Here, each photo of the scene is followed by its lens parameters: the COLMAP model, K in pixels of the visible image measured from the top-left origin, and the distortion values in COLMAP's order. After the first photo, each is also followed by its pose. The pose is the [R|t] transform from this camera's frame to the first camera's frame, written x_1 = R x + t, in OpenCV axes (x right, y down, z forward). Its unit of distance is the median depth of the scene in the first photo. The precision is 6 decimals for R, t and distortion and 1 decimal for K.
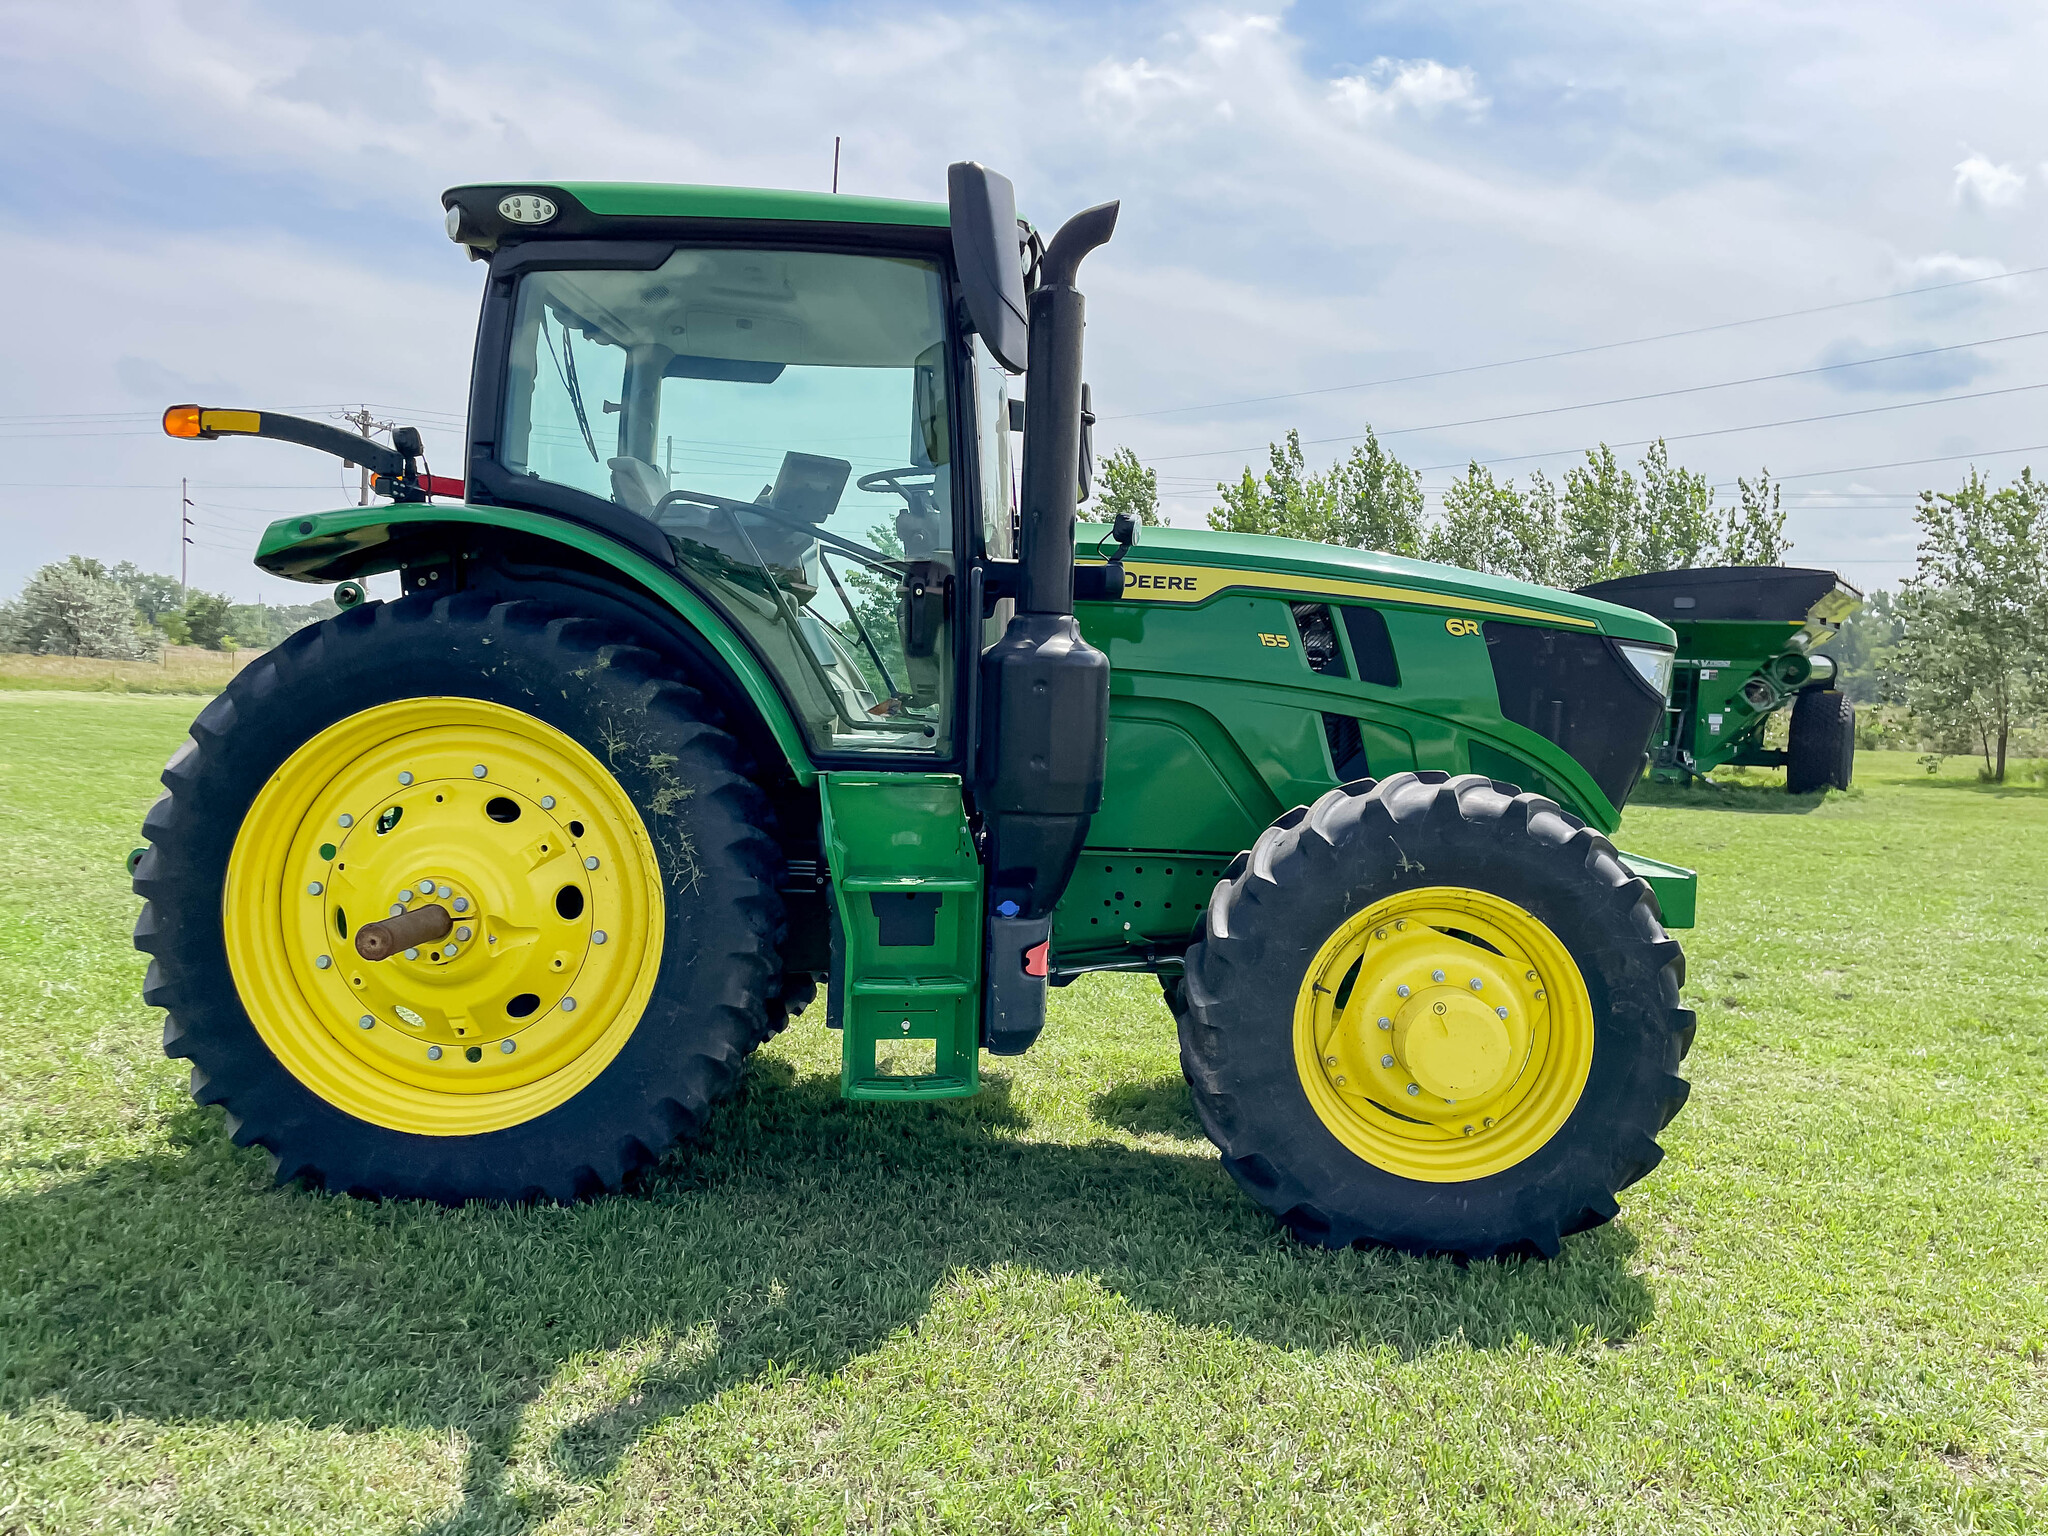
lens RADIAL K [[1567.9, 0, 995.1], [0, 1567.9, 768.2], [0, 0, 1]] dist [0.080930, -0.107632]
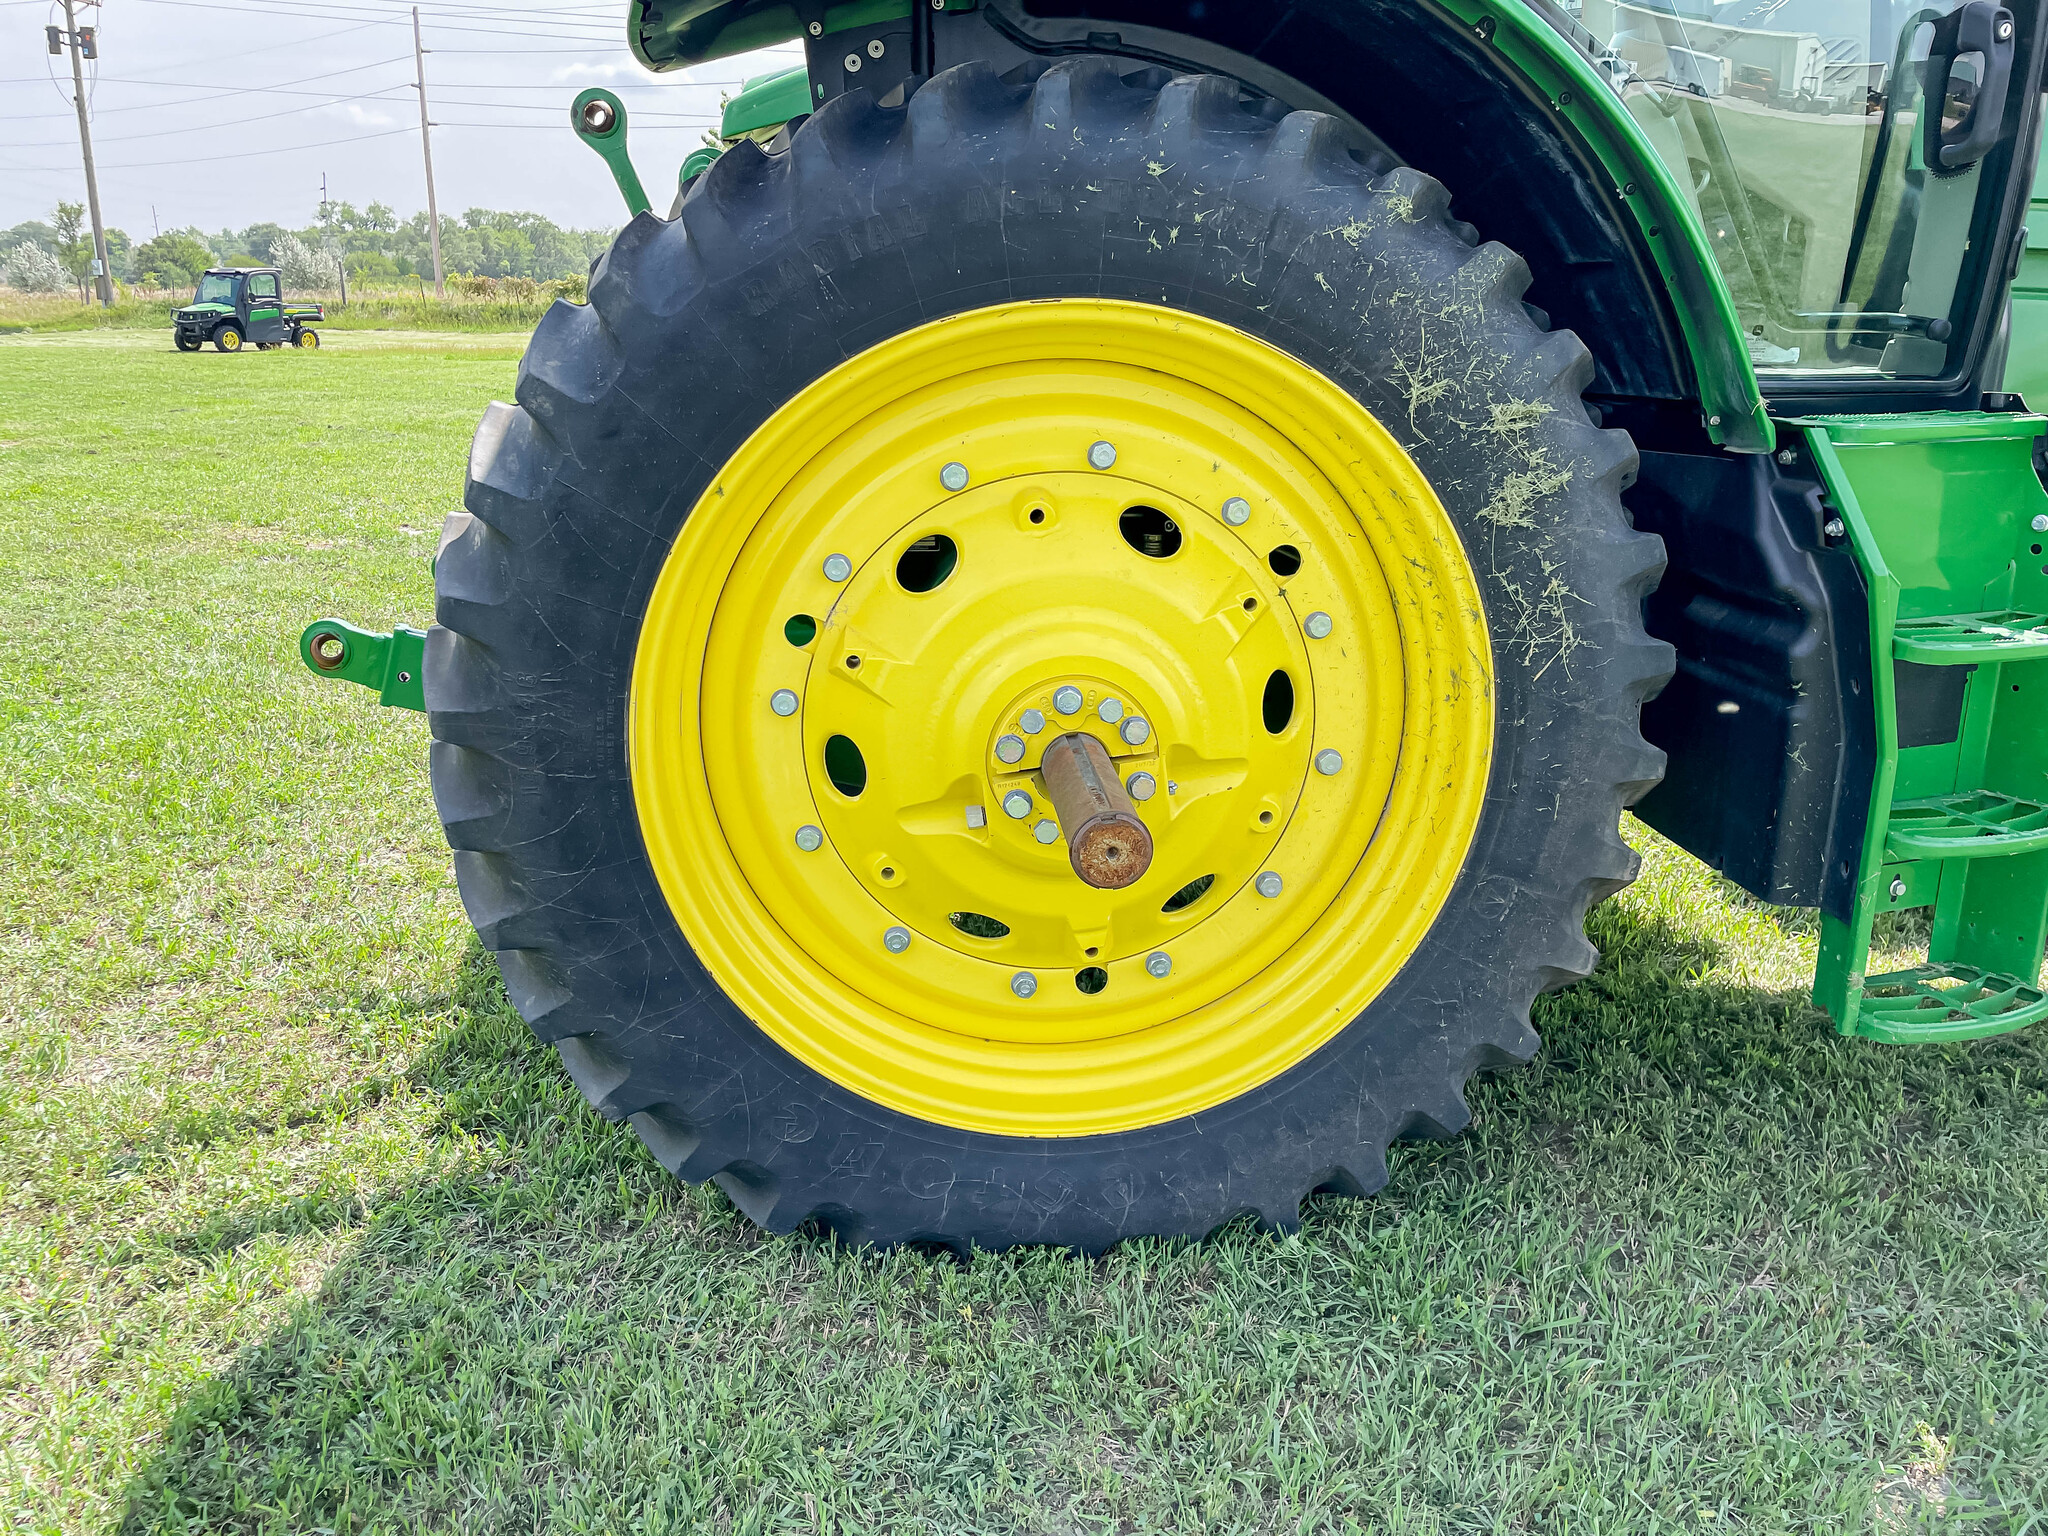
lens RADIAL K [[1567.9, 0, 995.1], [0, 1567.9, 768.2], [0, 0, 1]] dist [0.080930, -0.107632]
pose [[0.991978, -0.070005, 0.105253, -0.422145], [0.042757, 0.969390, 0.241776, -0.023824], [-0.118957, -0.235336, 0.964607, 0.506516]]
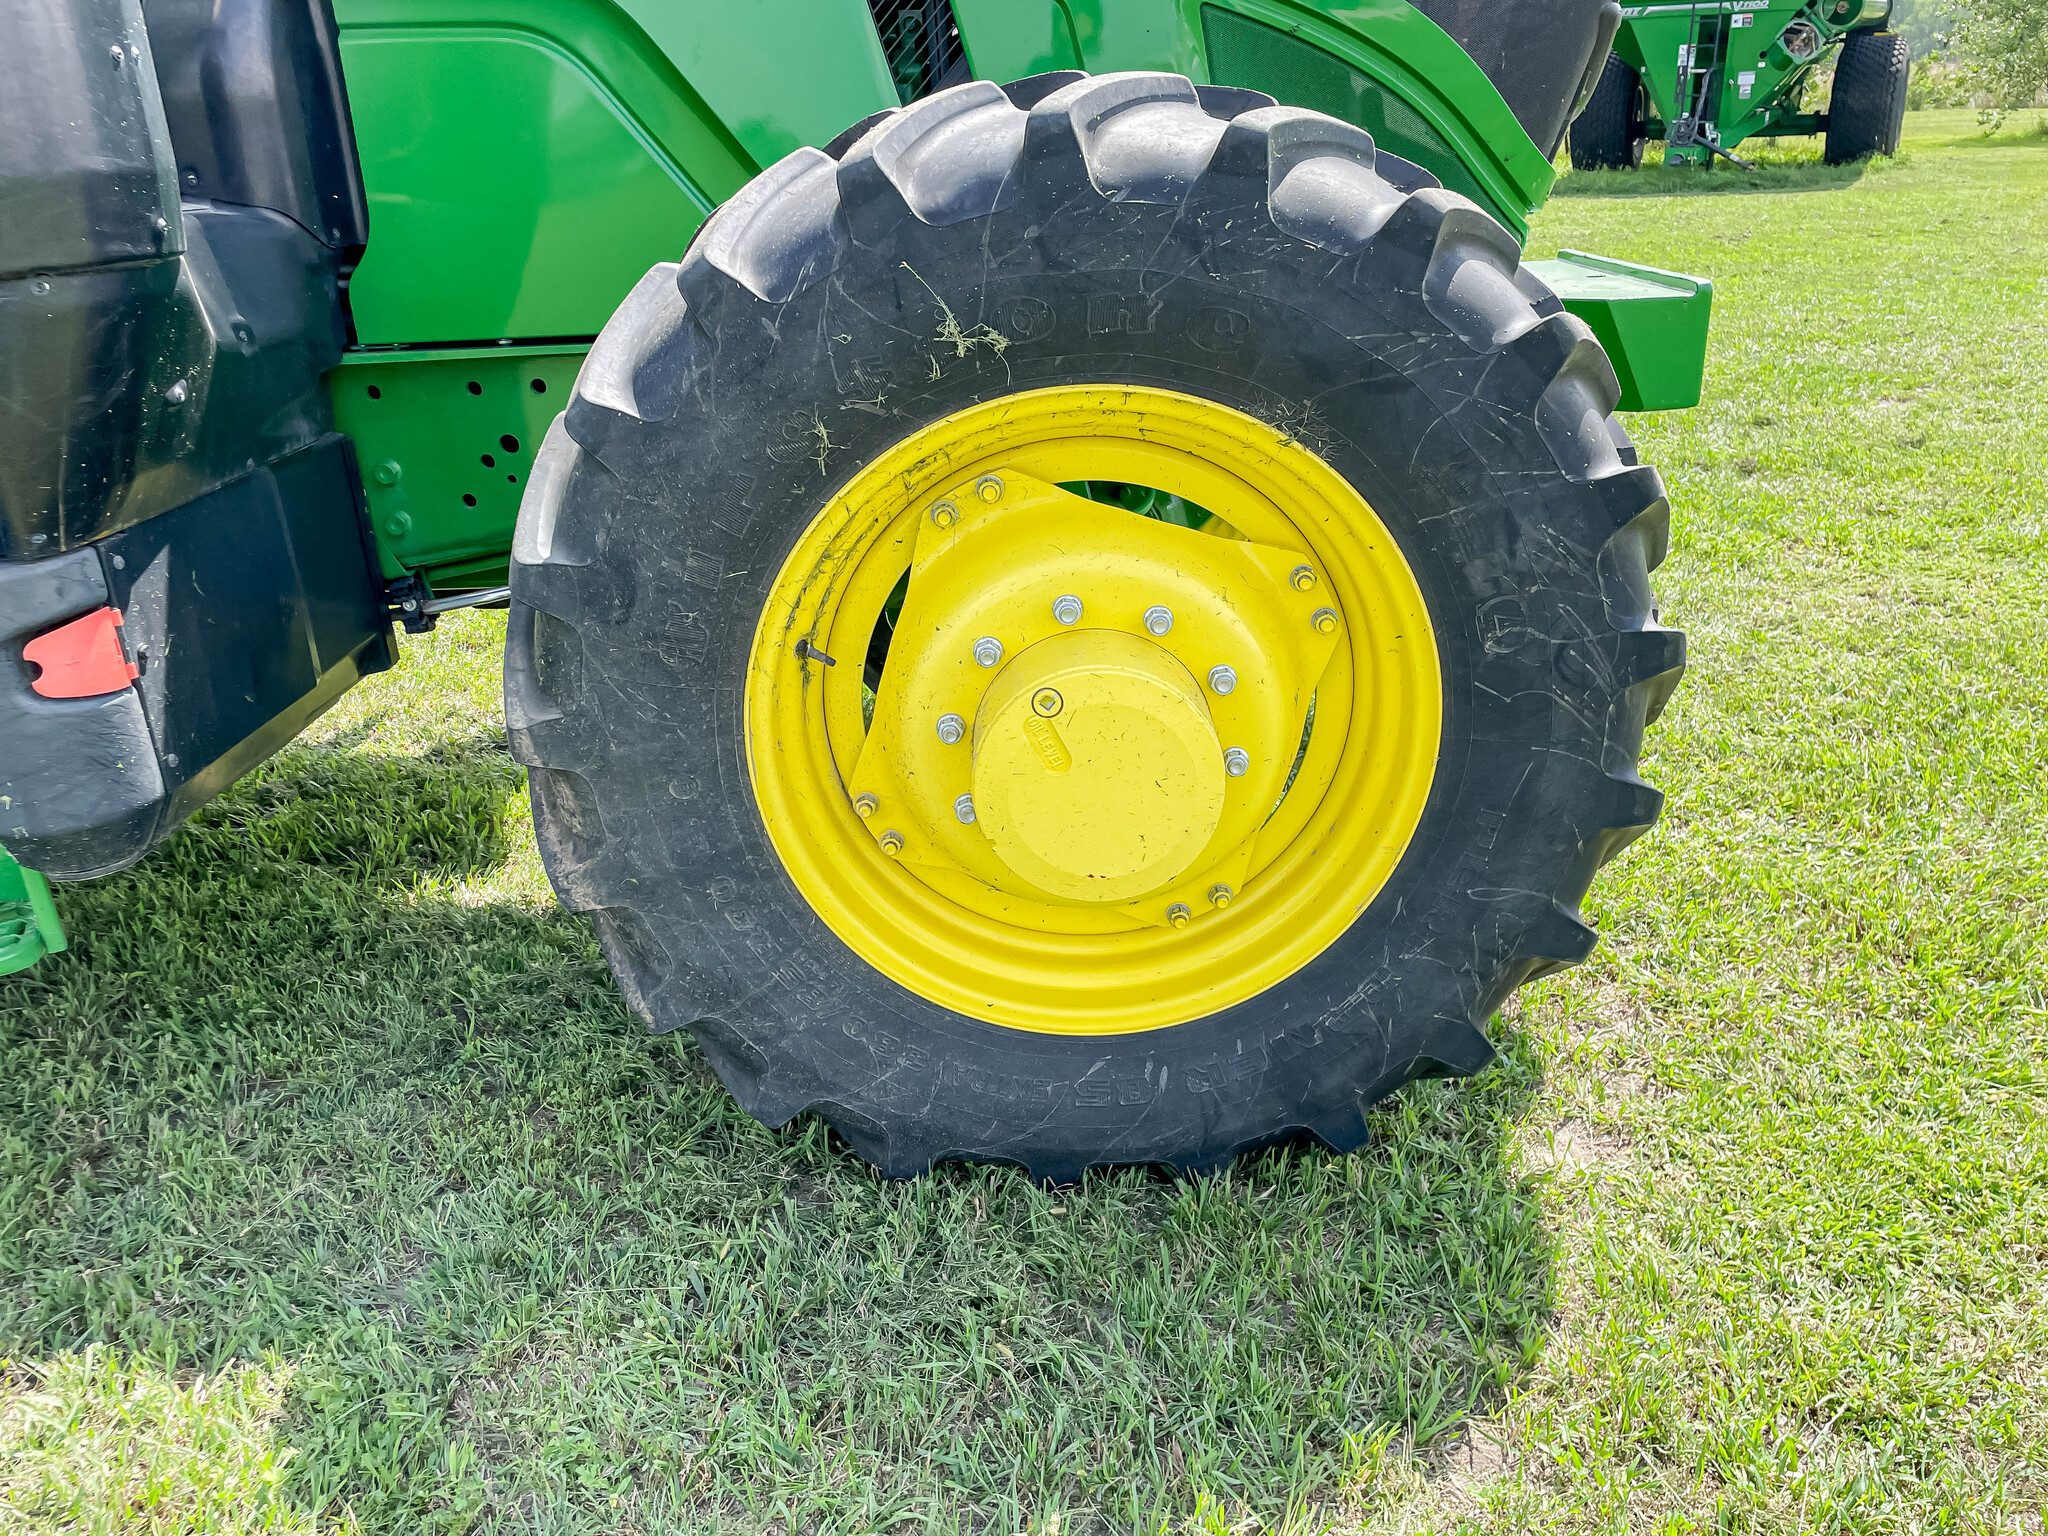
lens RADIAL K [[1567.9, 0, 995.1], [0, 1567.9, 768.2], [0, 0, 1]] dist [0.080930, -0.107632]
pose [[0.996293, -0.084668, -0.015223, 0.225292], [0.085027, 0.942312, 0.323756, 0.030961], [-0.013067, -0.323850, 0.946018, 0.509224]]
